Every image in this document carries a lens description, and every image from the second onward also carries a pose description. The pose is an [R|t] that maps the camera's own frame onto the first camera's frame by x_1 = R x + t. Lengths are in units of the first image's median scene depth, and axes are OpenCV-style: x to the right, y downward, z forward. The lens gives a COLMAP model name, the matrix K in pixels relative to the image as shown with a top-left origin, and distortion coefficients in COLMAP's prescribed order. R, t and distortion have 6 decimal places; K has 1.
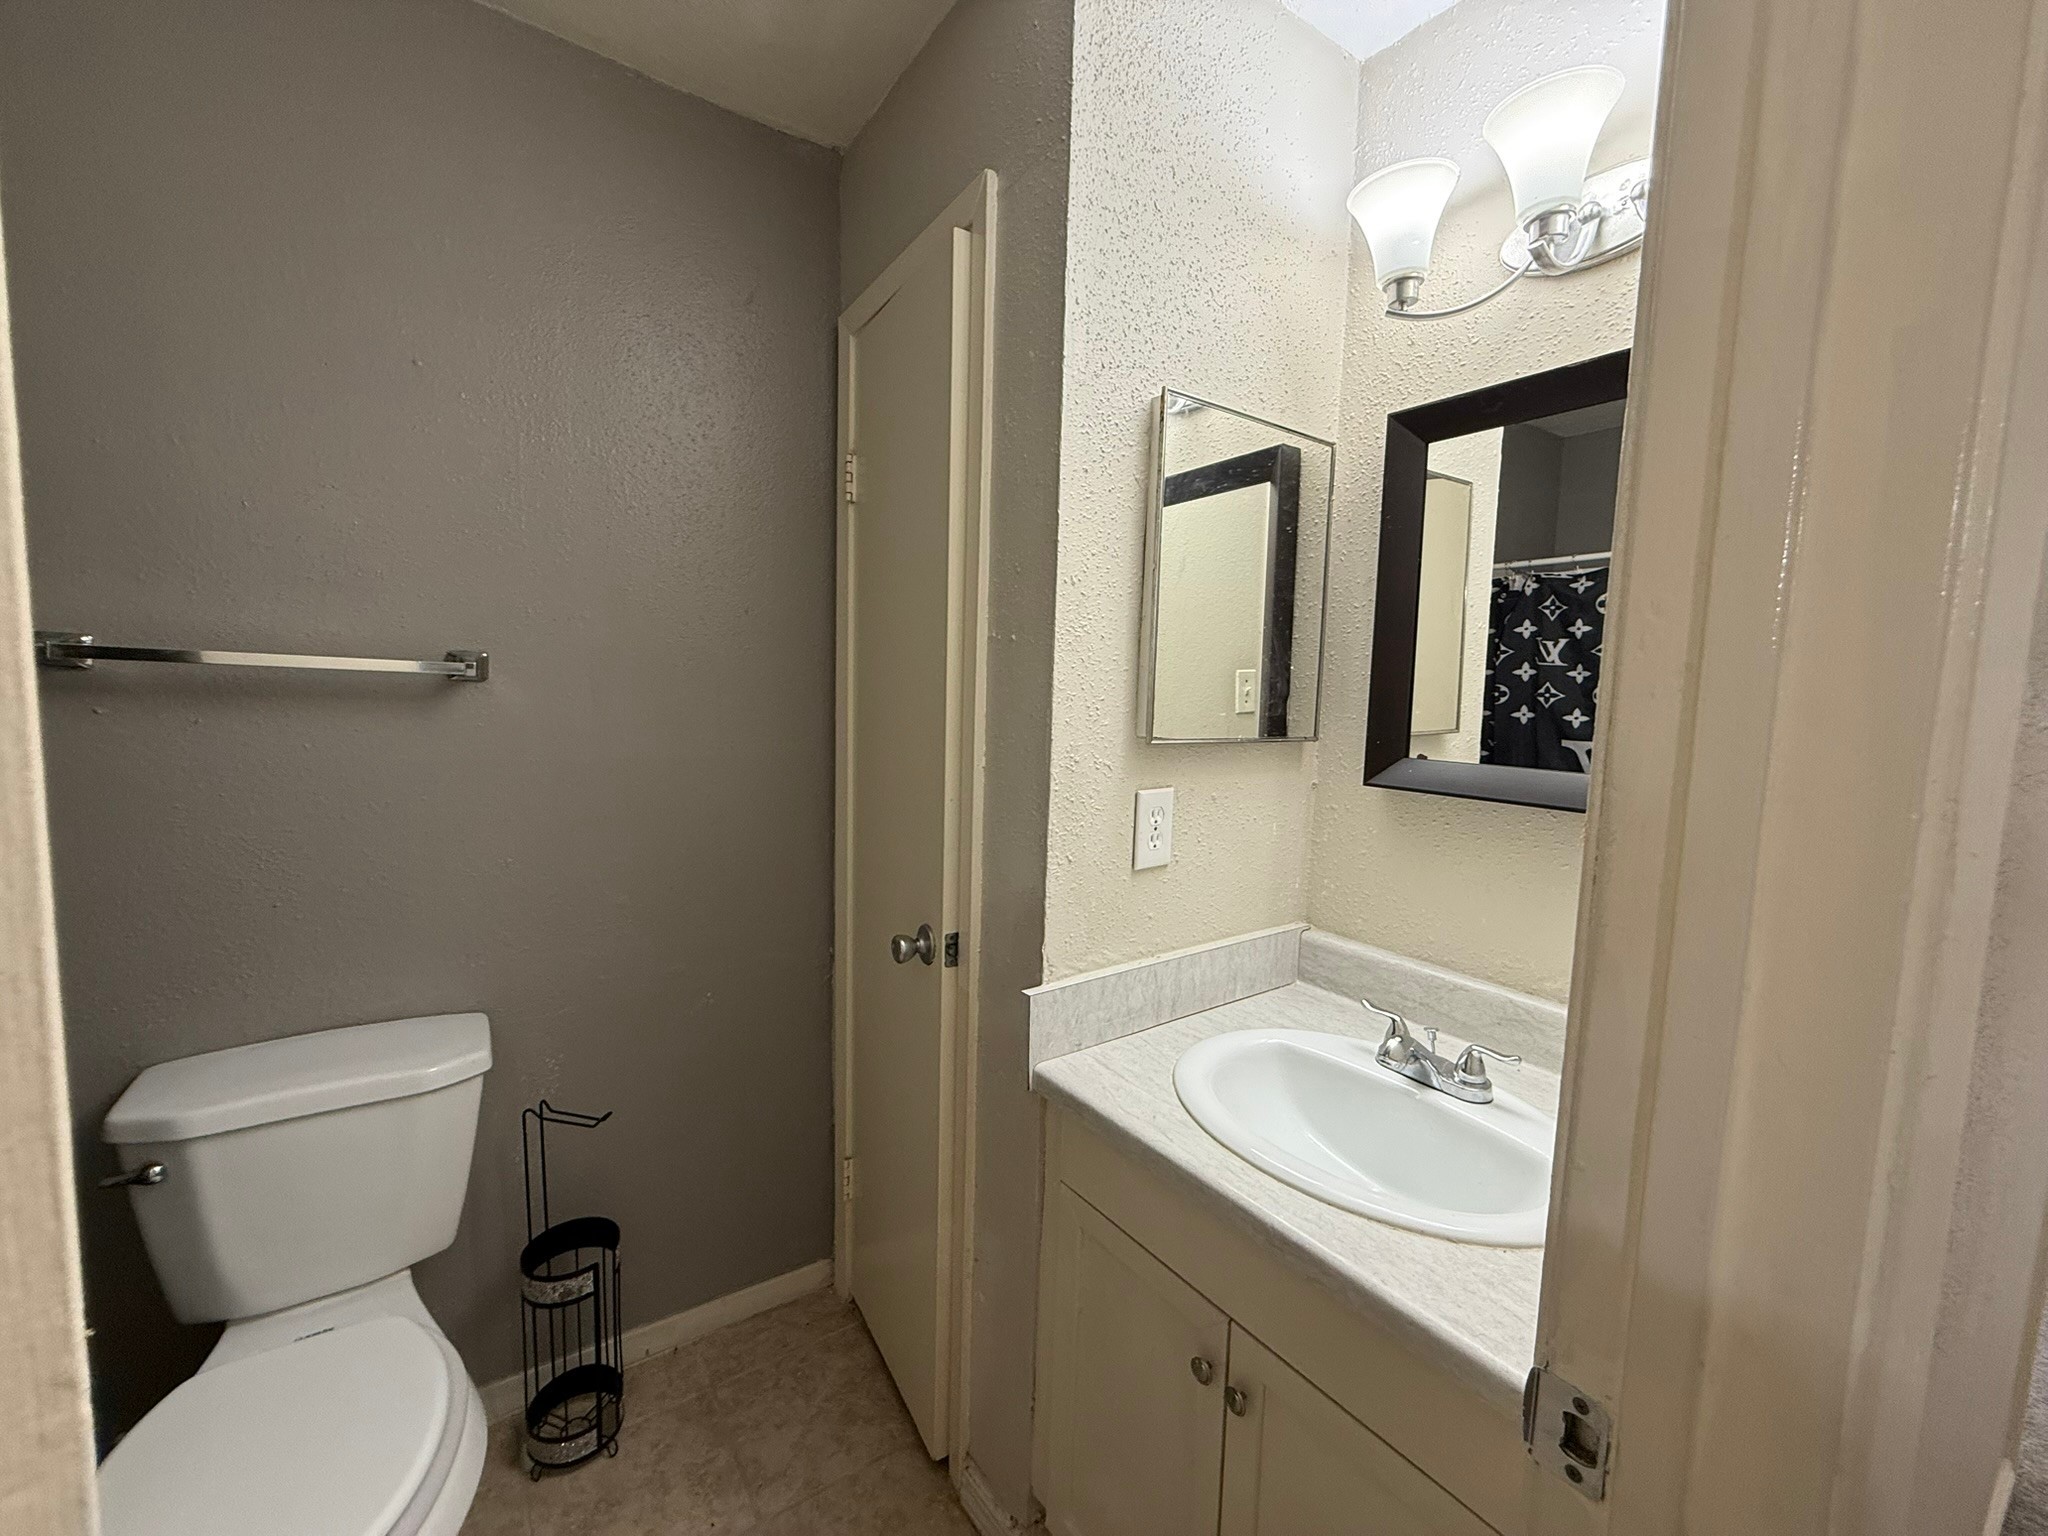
lens RADIAL K [[818.1, 0, 1021.7], [0, 818.1, 763.4], [0, 0, 1]] dist [0.008181, -0.001709]
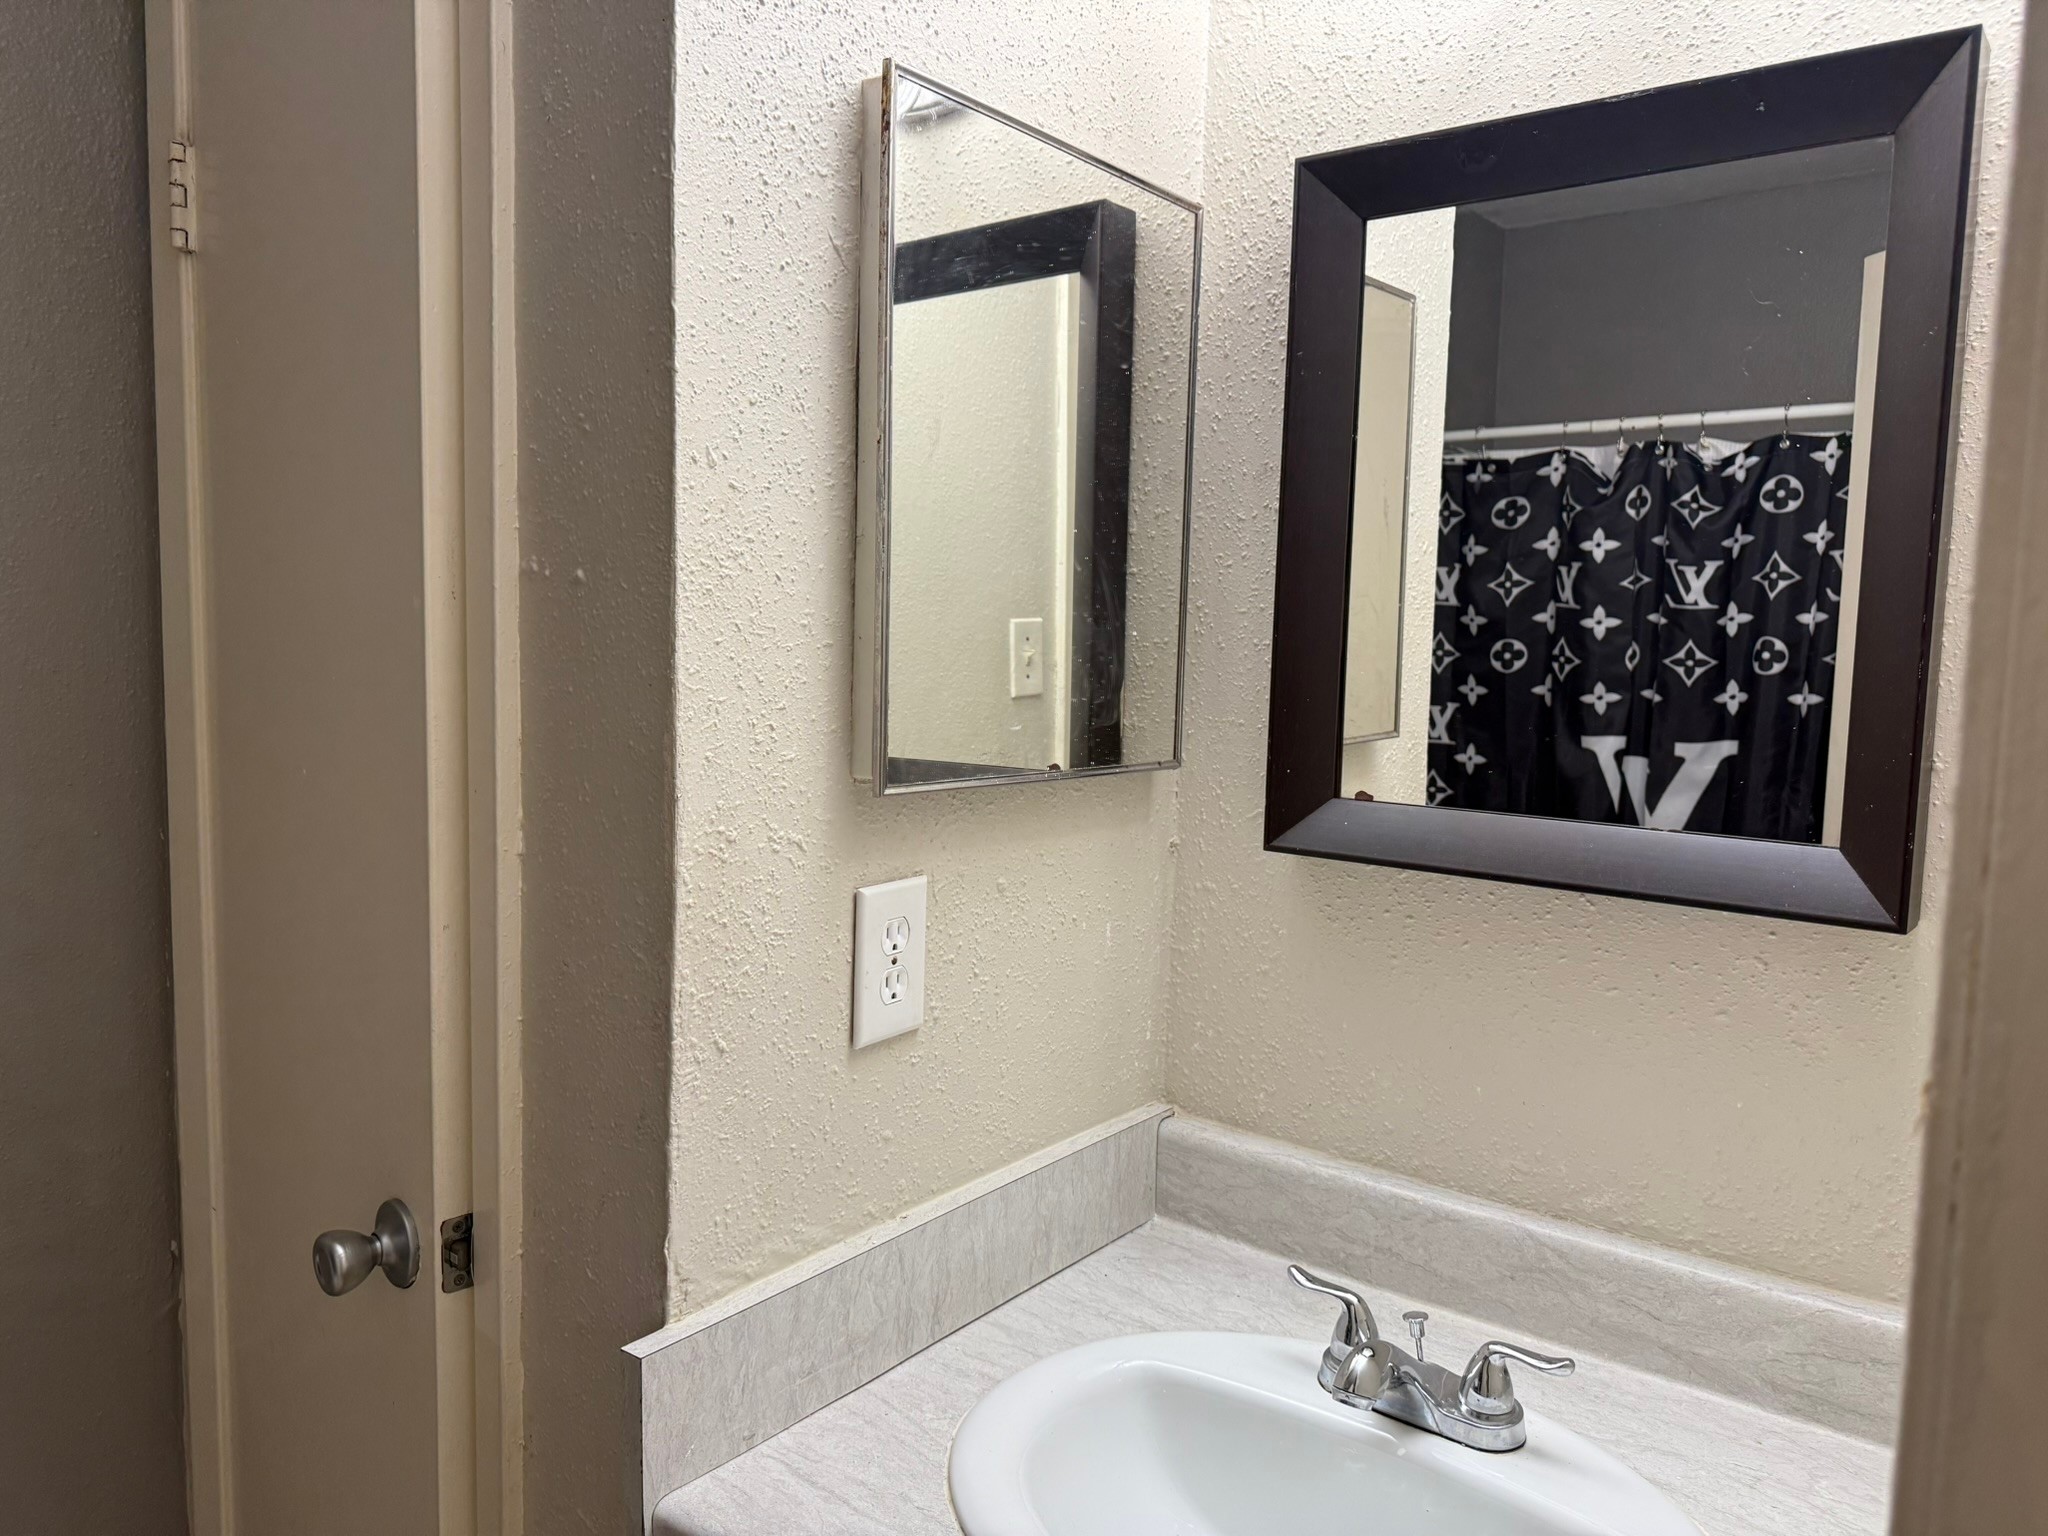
lens RADIAL K [[1461.6, 0, 1028.2], [0, 1461.6, 780.1], [0, 0, 1]] dist [0.045534, -0.048422]
pose [[0.959027, -0.029226, 0.281804, -0.004253], [0.026351, 0.999555, 0.013986, -0.039788], [-0.282087, -0.005987, 0.959370, 0.127901]]
